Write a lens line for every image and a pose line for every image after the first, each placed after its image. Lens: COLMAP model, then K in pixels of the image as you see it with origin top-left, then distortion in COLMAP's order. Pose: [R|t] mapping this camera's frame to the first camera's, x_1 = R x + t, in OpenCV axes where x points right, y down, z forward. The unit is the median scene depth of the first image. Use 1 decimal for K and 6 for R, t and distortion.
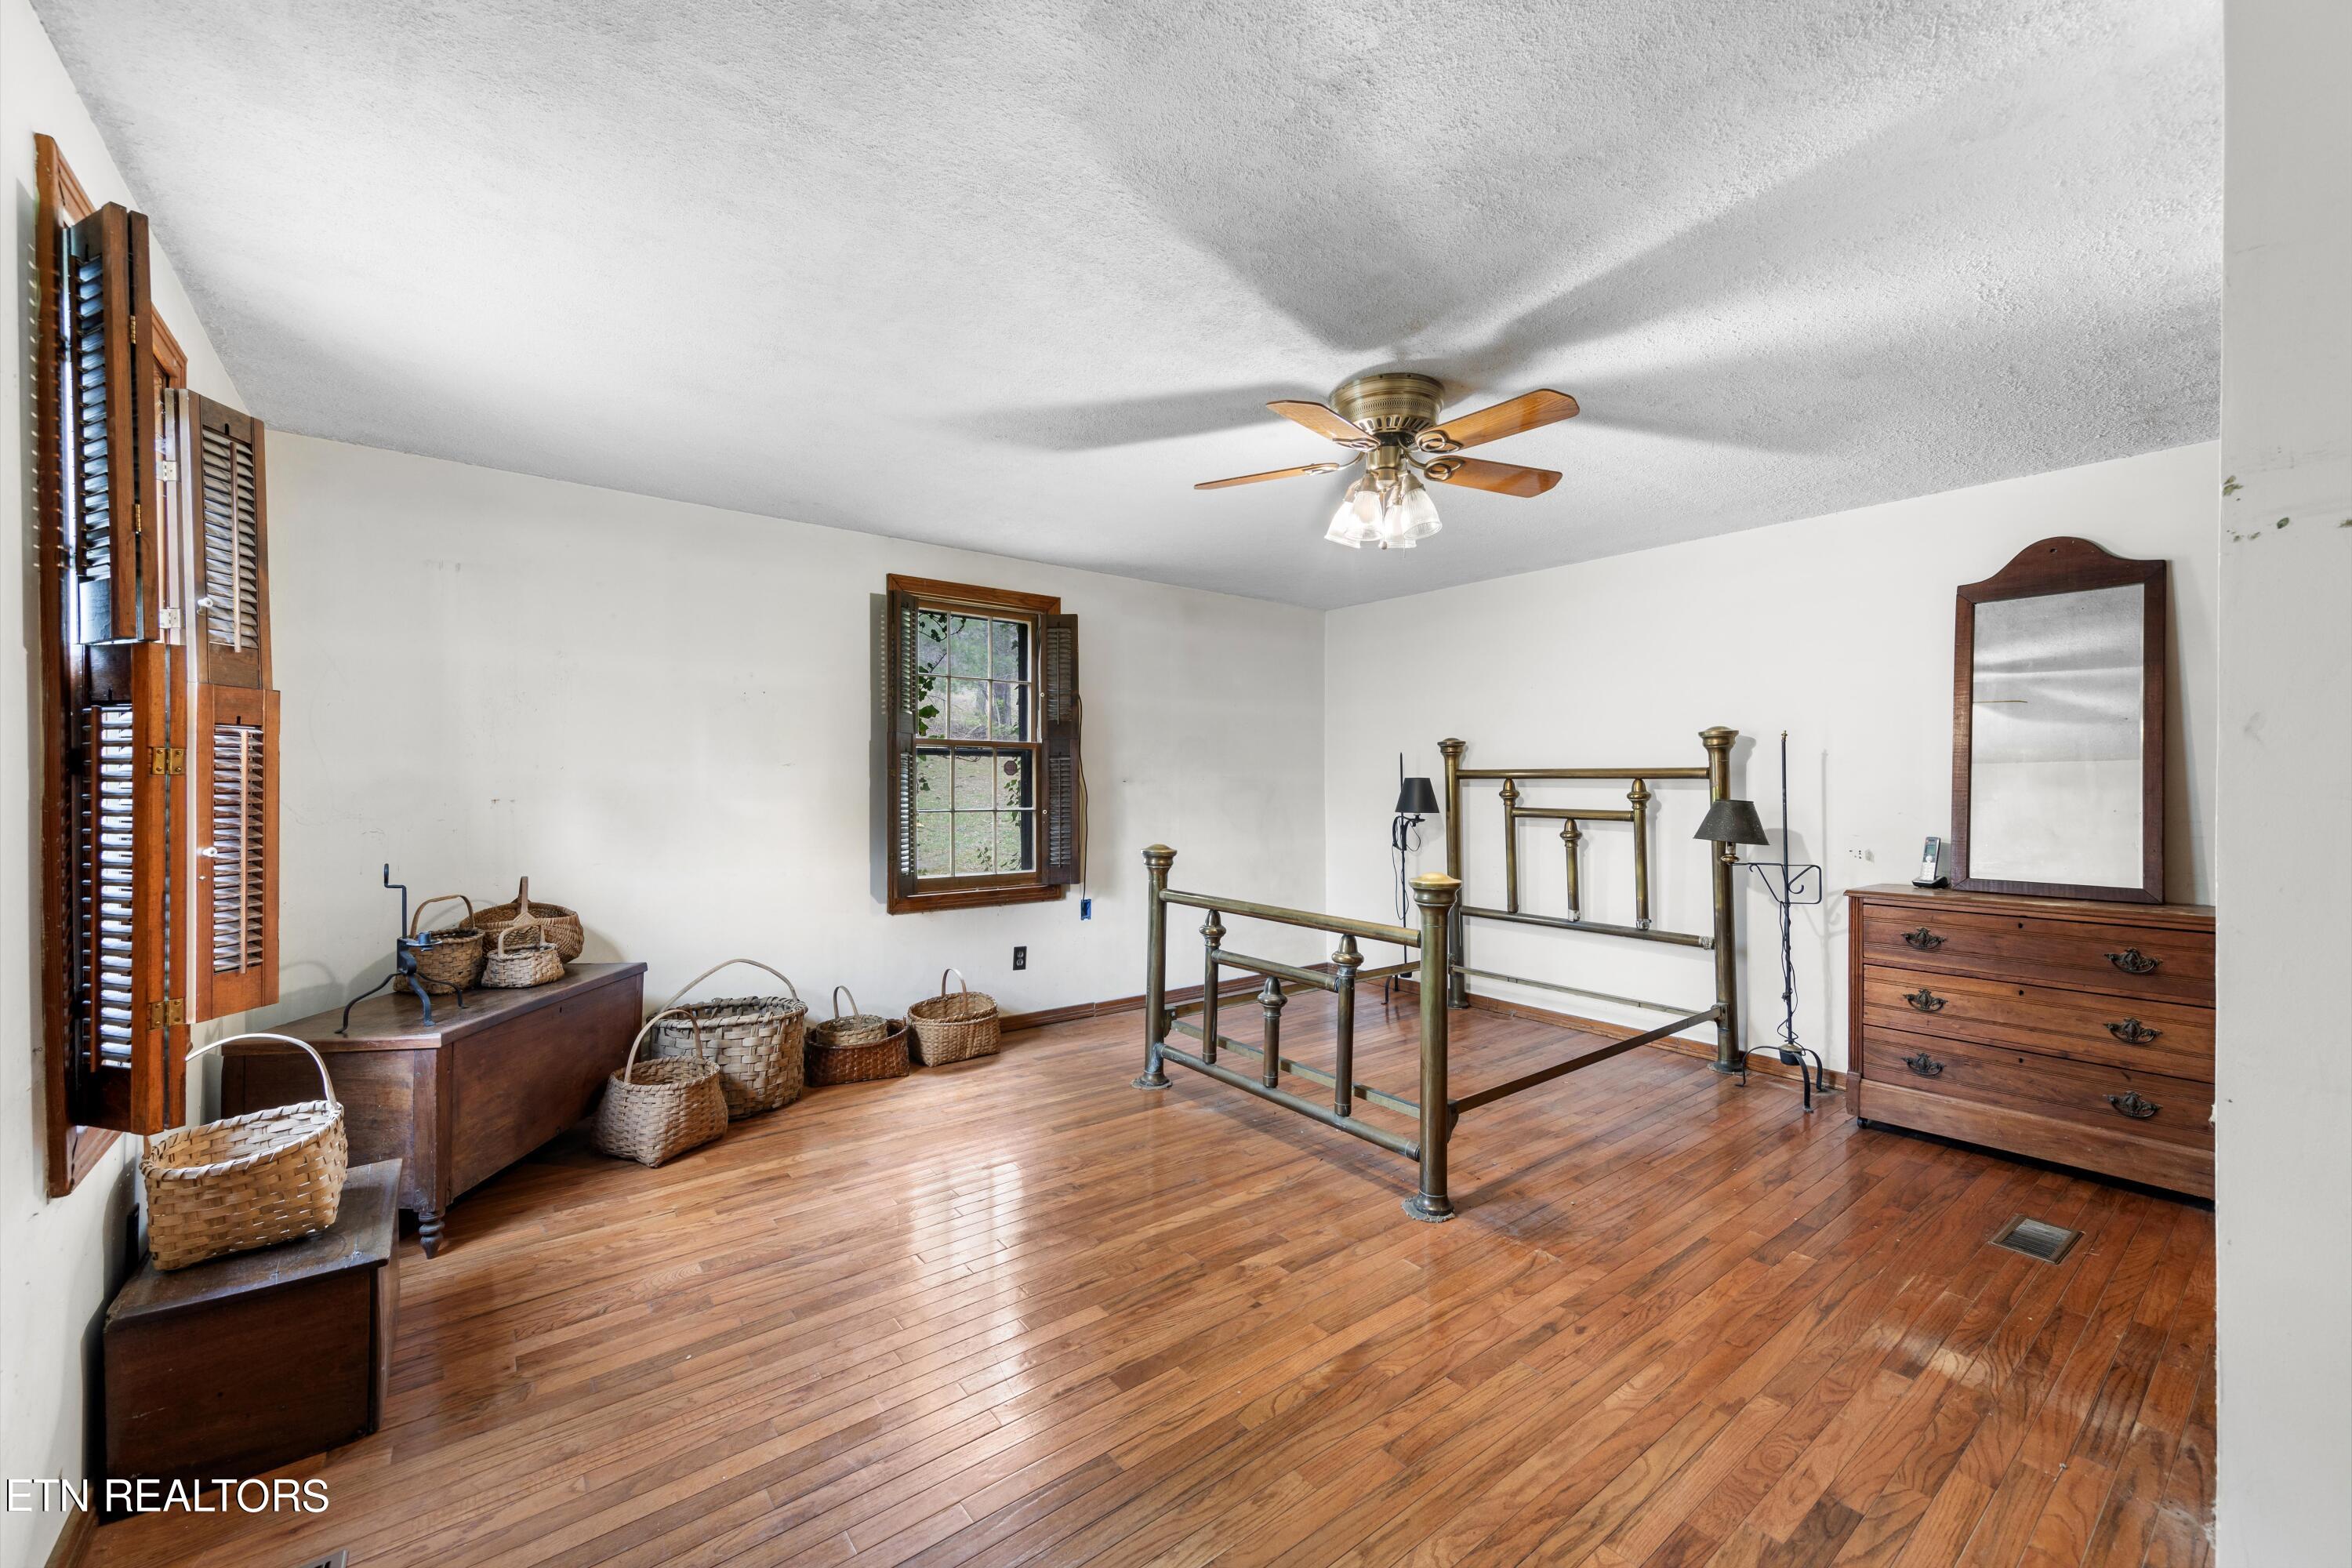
lens RADIAL K [[929.0, 0, 1175.0], [0, 929.0, 775.3], [0, 0, 1]] dist [-0.001698, -0.000095]
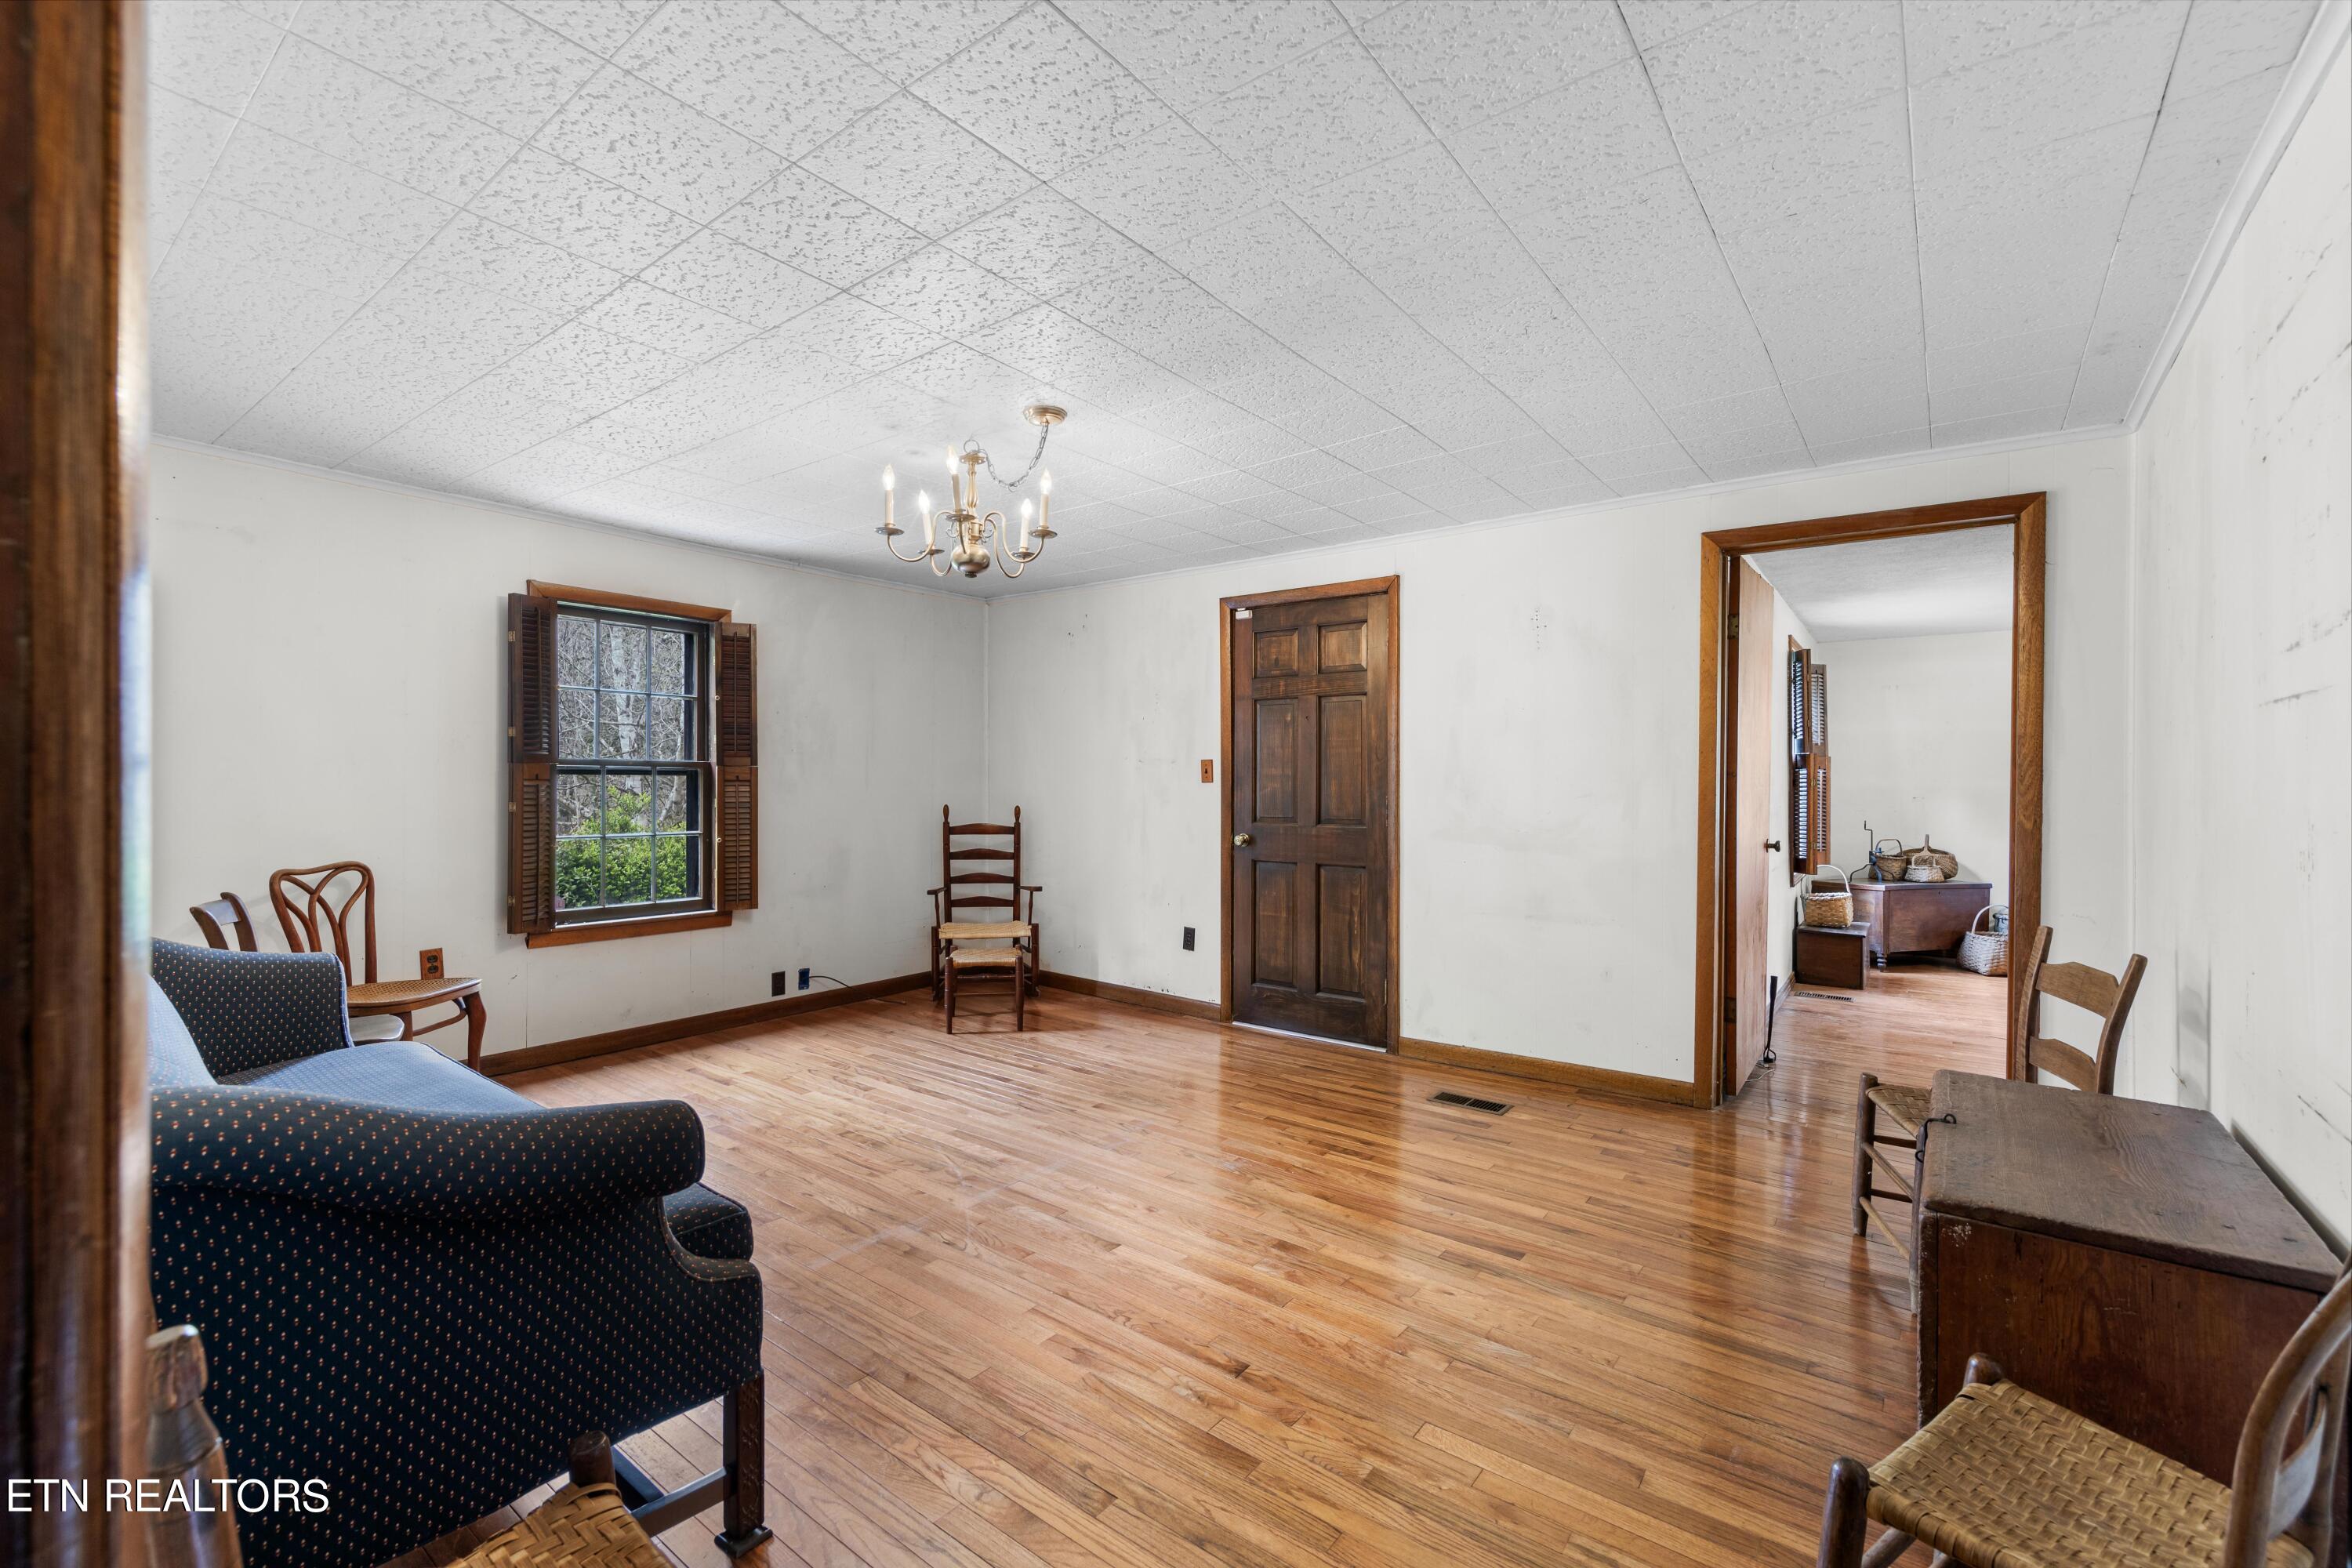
lens RADIAL K [[993.3, 0, 1176.9], [0, 993.3, 780.5], [0, 0, 1]] dist [0.000908, -0.000019]
pose [[0.257593, -0.002432, -0.966251, 1.146434], [-0.005021, 0.999980, -0.003855, 0.003291], [0.966241, 0.005844, 0.257575, -1.351414]]
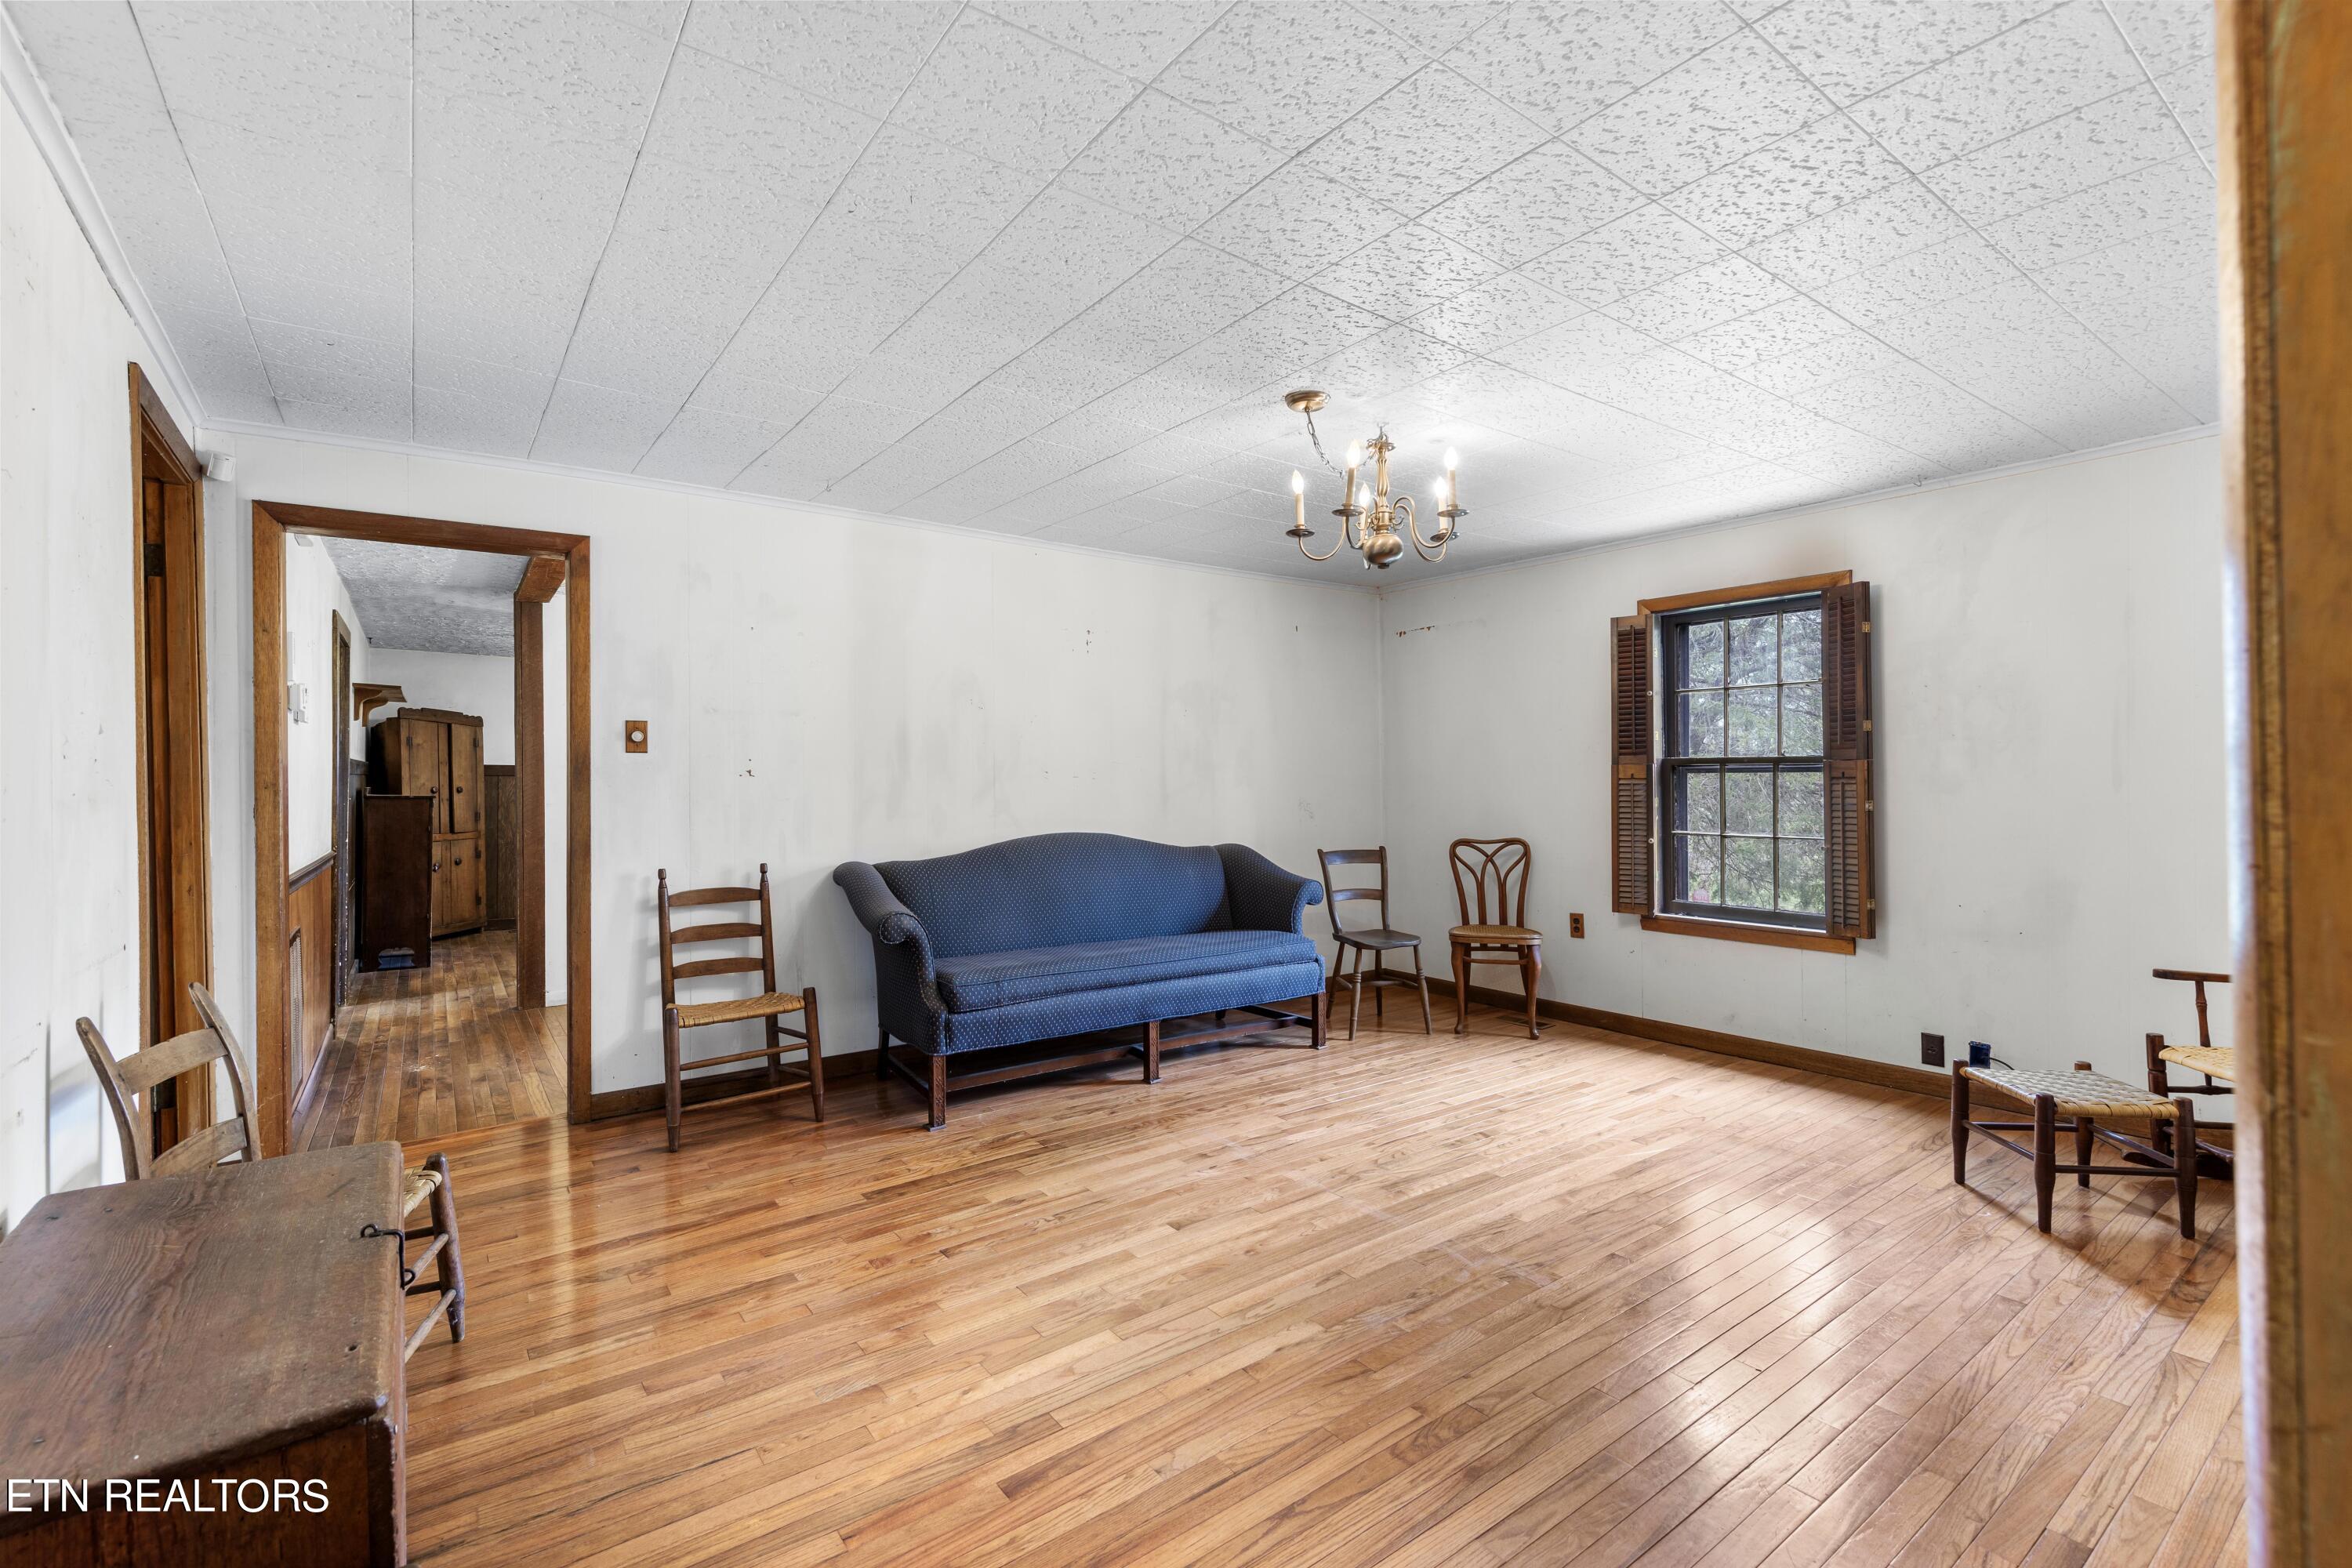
lens RADIAL K [[1039.8, 0, 1180.4], [0, 1039.8, 784.0], [0, 0, 1]] dist [-0.000799, -0.000022]
pose [[-0.999906, 0.003013, 0.013407, -1.694557], [0.003078, 0.999983, 0.004869, -0.010195], [-0.013392, 0.004910, -0.999898, 2.290562]]
